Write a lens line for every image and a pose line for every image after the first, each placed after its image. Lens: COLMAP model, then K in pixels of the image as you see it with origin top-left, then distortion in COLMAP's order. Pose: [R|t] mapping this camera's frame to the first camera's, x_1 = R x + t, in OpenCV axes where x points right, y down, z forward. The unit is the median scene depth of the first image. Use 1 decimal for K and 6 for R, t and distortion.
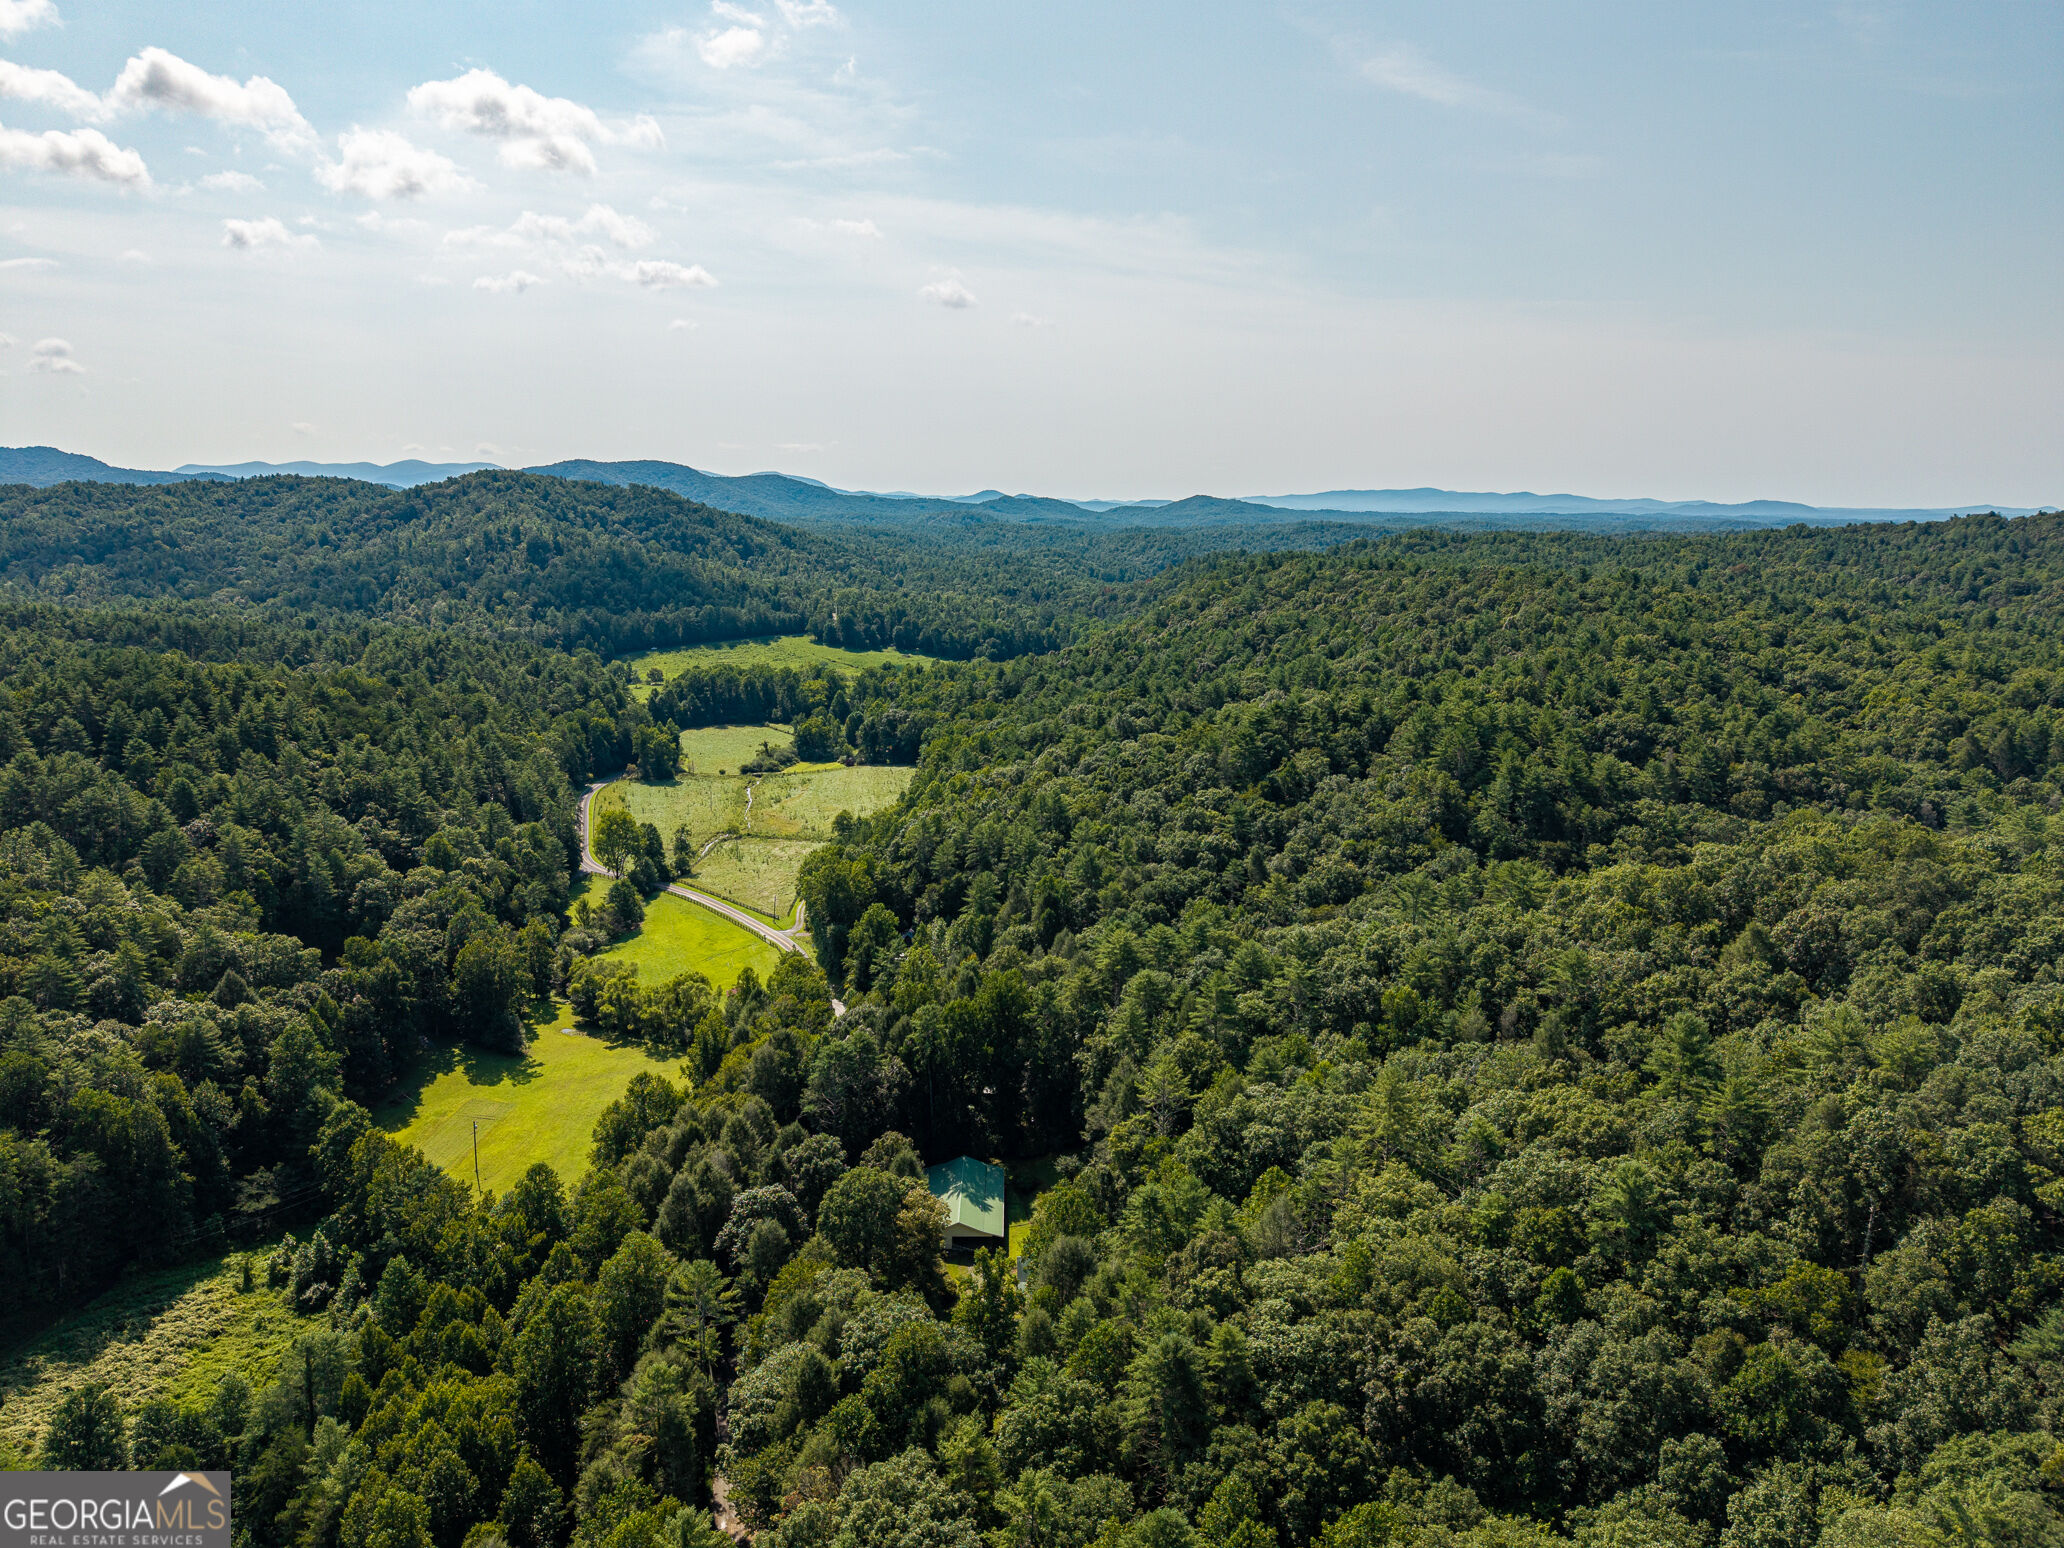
lens RADIAL K [[1374.5, 0, 1032.0], [0, 1374.5, 774.0], [0, 0, 1]] dist [0.032396, -0.032211]
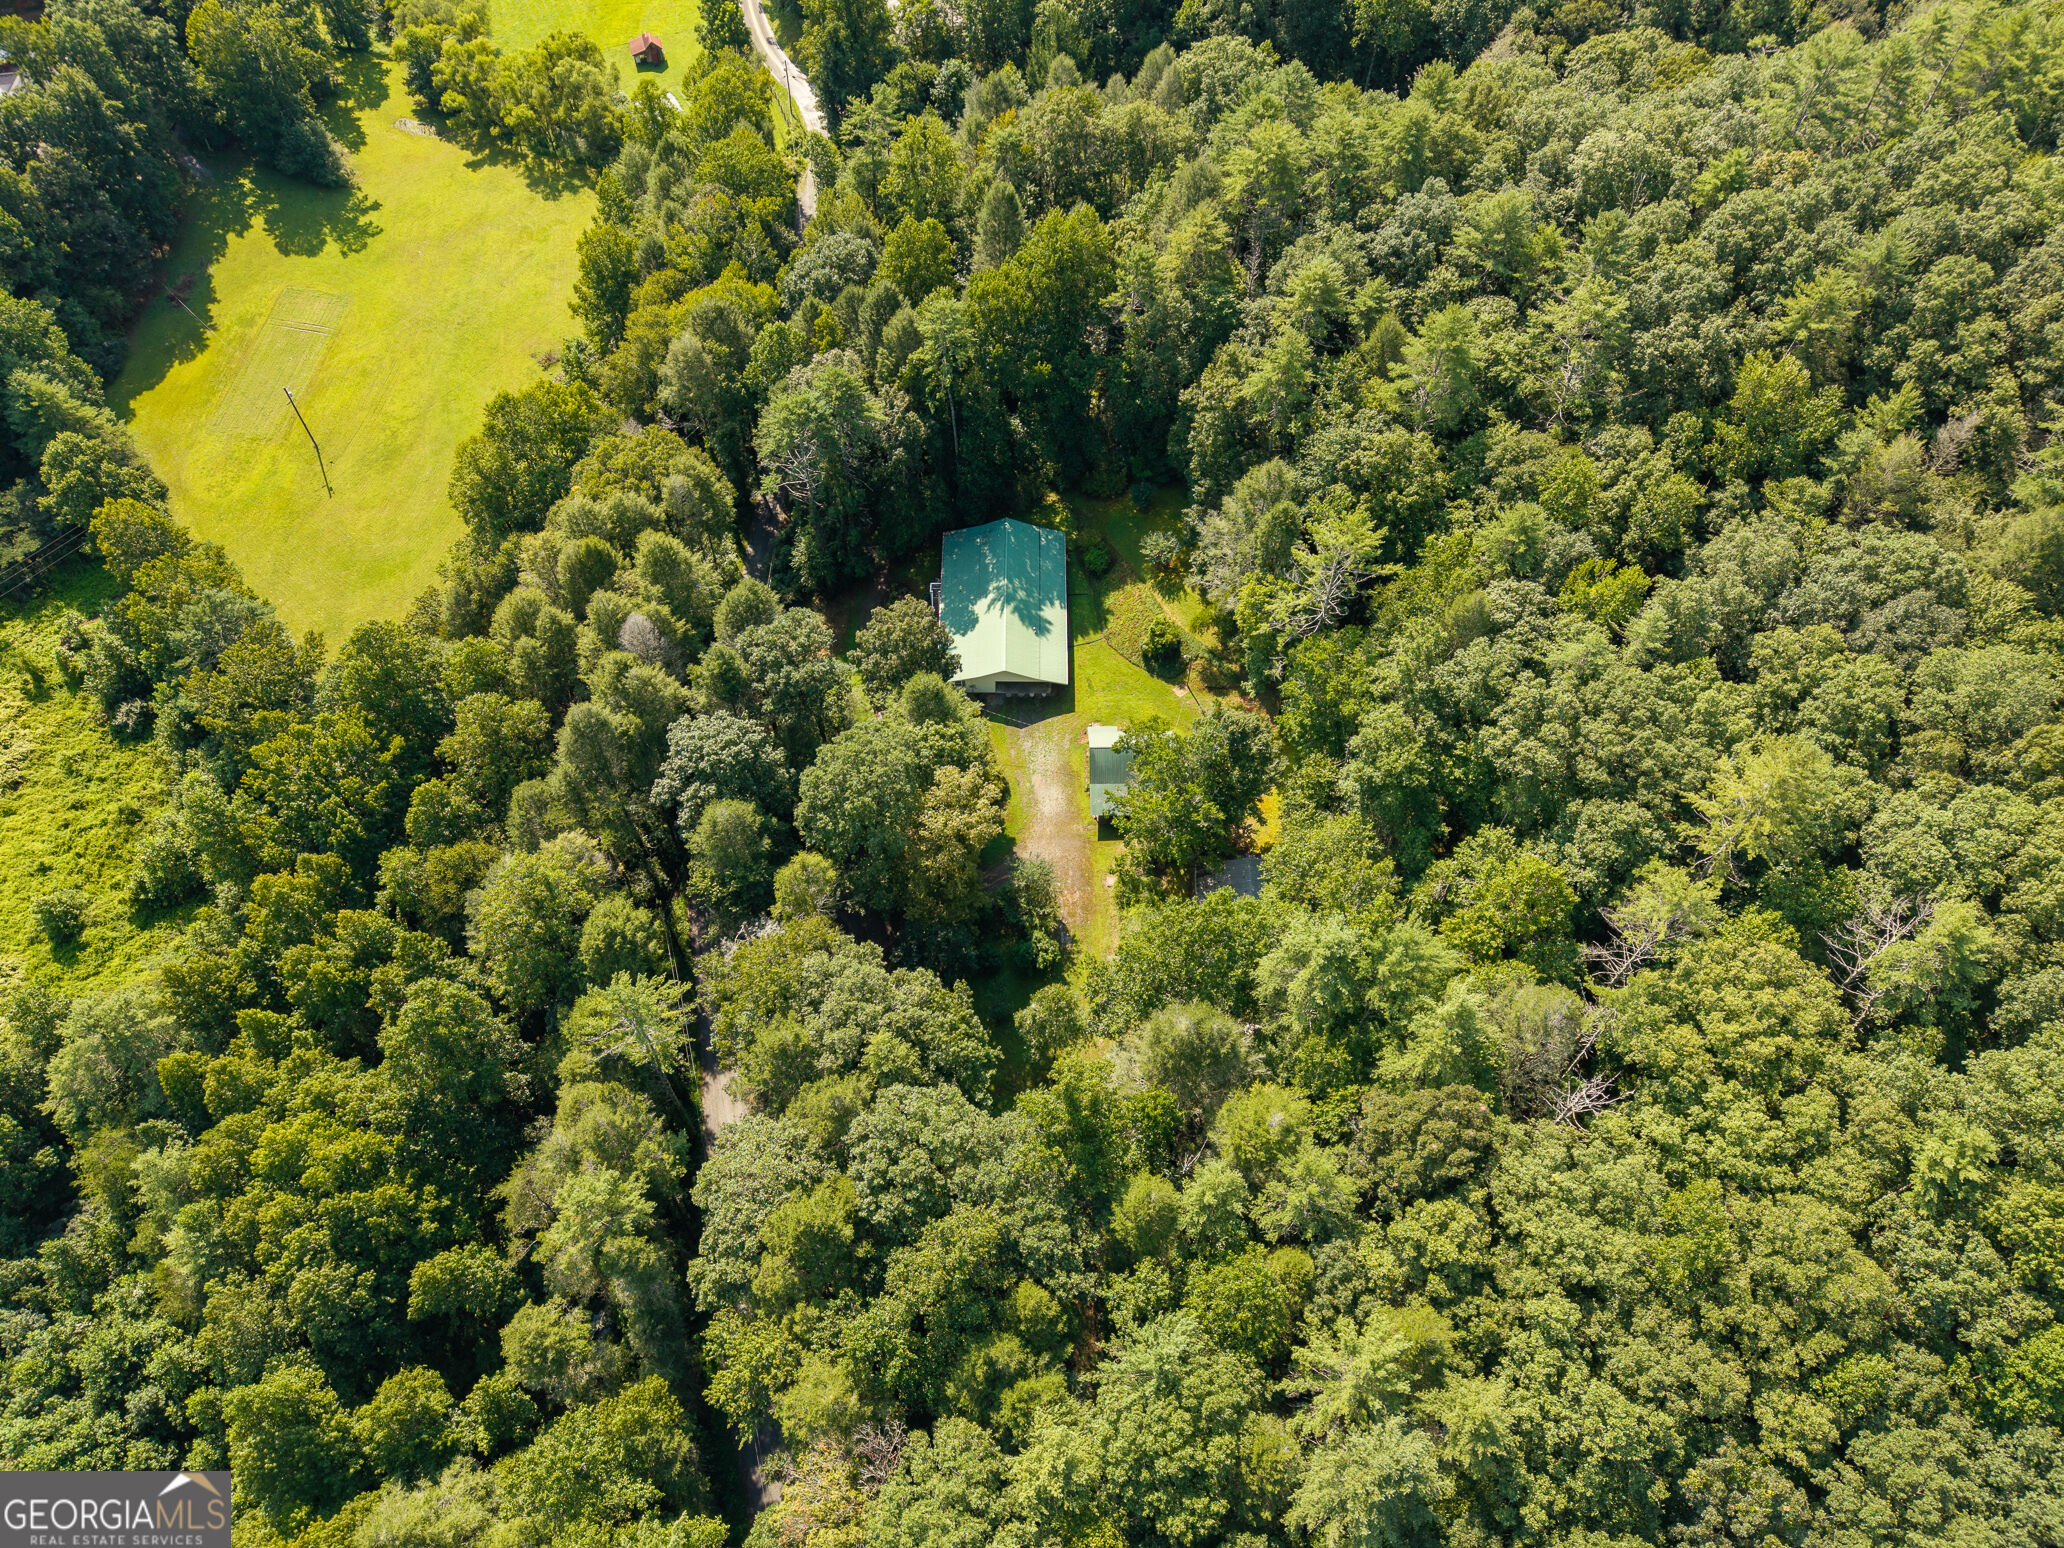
lens RADIAL K [[1374.5, 0, 1032.0], [0, 1374.5, 774.0], [0, 0, 1]] dist [0.032396, -0.032211]
pose [[0.999910, 0.011354, -0.007174, -0.030409], [-0.002593, 0.687292, 0.726377, -0.127439], [0.013178, -0.726292, 0.687259, 0.437165]]
